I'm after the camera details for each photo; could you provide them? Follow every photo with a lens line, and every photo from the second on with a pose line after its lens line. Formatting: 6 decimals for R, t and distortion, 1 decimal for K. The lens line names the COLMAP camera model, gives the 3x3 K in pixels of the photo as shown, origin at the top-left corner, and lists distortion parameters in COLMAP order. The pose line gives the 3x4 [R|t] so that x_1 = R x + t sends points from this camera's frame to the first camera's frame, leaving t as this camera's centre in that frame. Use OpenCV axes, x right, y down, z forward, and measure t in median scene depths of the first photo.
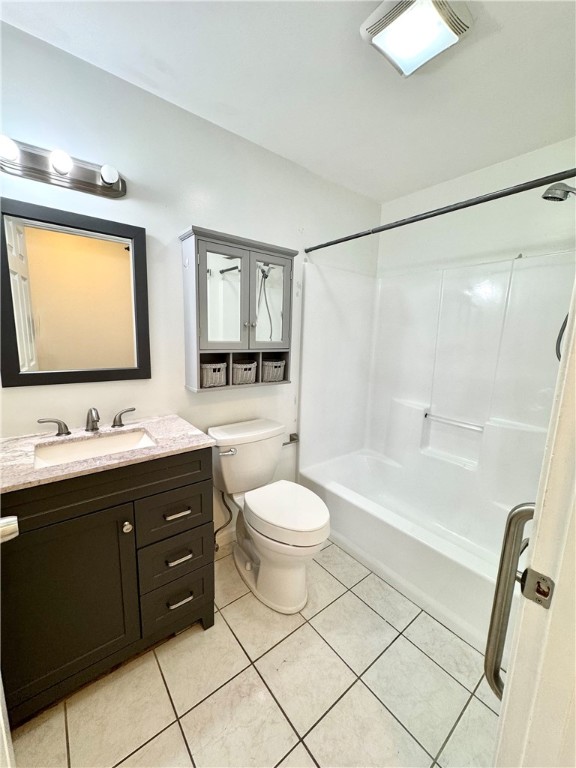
lens RADIAL K [[305.1, 0, 293.9], [0, 305.1, 382.1], [0, 0, 1]] dist [-0.004076, 0.000970]
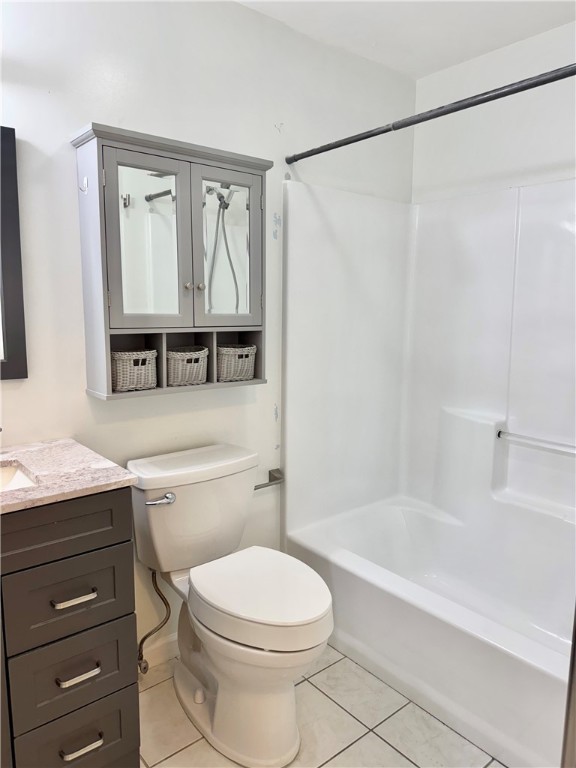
lens RADIAL K [[536.0, 0, 291.8], [0, 536.0, 379.8], [0, 0, 1]] dist [0.069136, -0.091685]
pose [[0.999689, -0.022136, 0.011474, 0.032194], [0.022352, 0.999570, -0.018988, 0.021702], [-0.011049, 0.019238, 0.999754, -0.060377]]
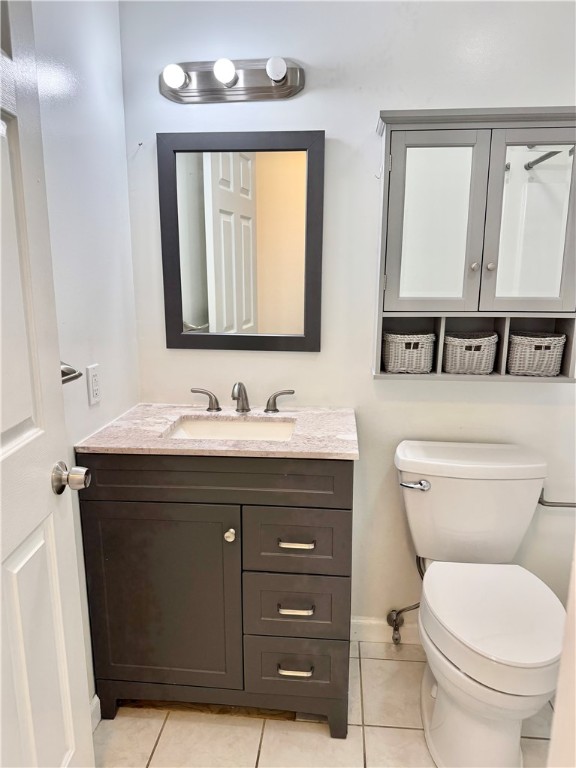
lens RADIAL K [[536.0, 0, 281.8], [0, 536.0, 387.0], [0, 0, 1]] dist [0.069136, -0.091685]
pose [[0.720072, 0.113293, -0.684588, 0.293913], [-0.094453, 0.993402, 0.065050, -0.002632], [0.687441, 0.017820, 0.726022, 0.051174]]
